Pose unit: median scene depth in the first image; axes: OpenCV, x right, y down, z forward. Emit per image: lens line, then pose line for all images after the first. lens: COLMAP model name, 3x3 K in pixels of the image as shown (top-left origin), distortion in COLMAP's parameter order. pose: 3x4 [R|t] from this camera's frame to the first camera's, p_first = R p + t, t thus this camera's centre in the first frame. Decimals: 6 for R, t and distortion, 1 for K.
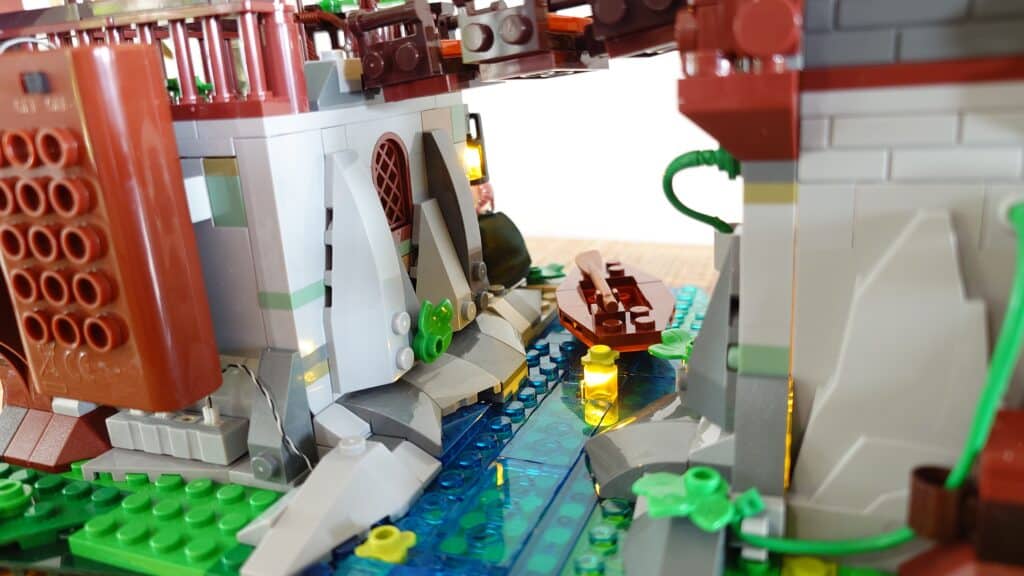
lens RADIAL K [[742.4, 0, 513.9], [0, 742.4, 285.7], [0, 0, 1]] dist [-0.001691, 0.000087]
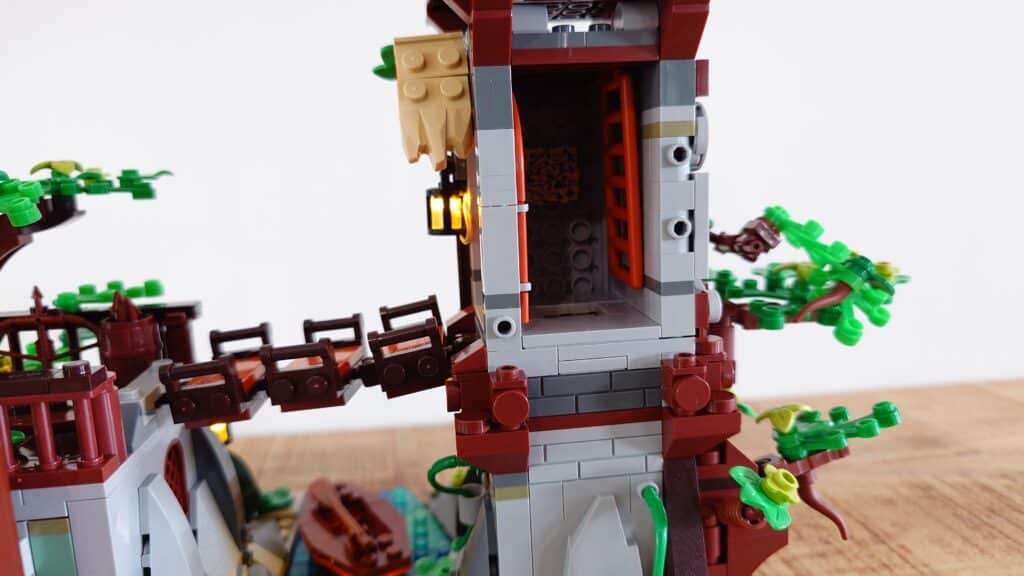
lens RADIAL K [[768.4, 0, 512.0], [0, 768.4, 288.0], [0, 0, 1]] dist [0.001163, 0.005744]
pose [[0.875718, -0.058544, 0.479260, -0.324622], [0.118753, 0.988246, -0.096271, -0.323186], [-0.467991, 0.141220, 0.872377, -0.368550]]
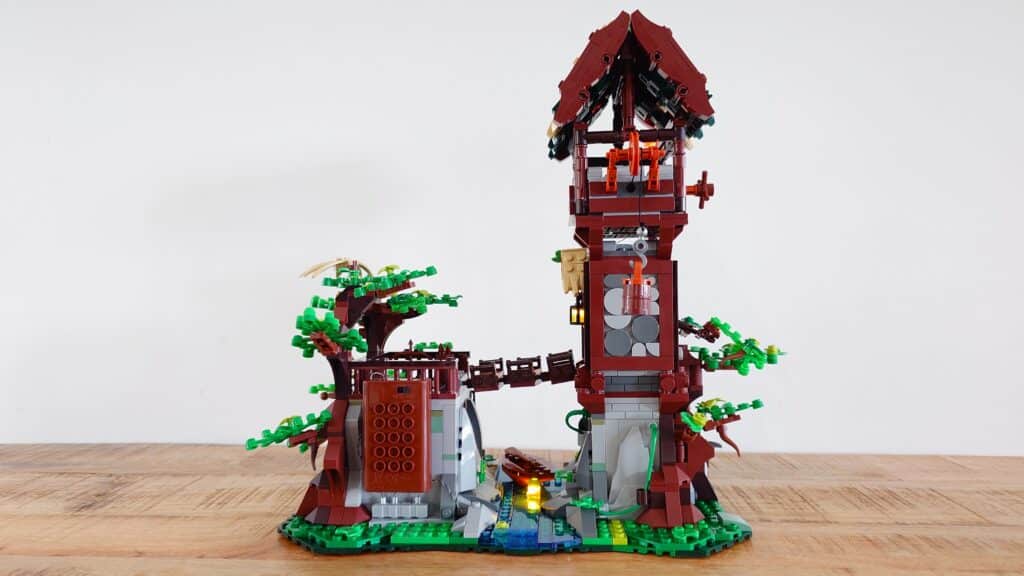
lens RADIAL K [[742.4, 0, 513.9], [0, 742.4, 285.7], [0, 0, 1]] dist [-0.001691, 0.000087]
pose [[0.946262, 0.057454, 0.318258, -1.136758], [0.040625, 0.955180, -0.293226, 0.265450], [-0.320841, 0.290397, 0.901516, -2.163233]]
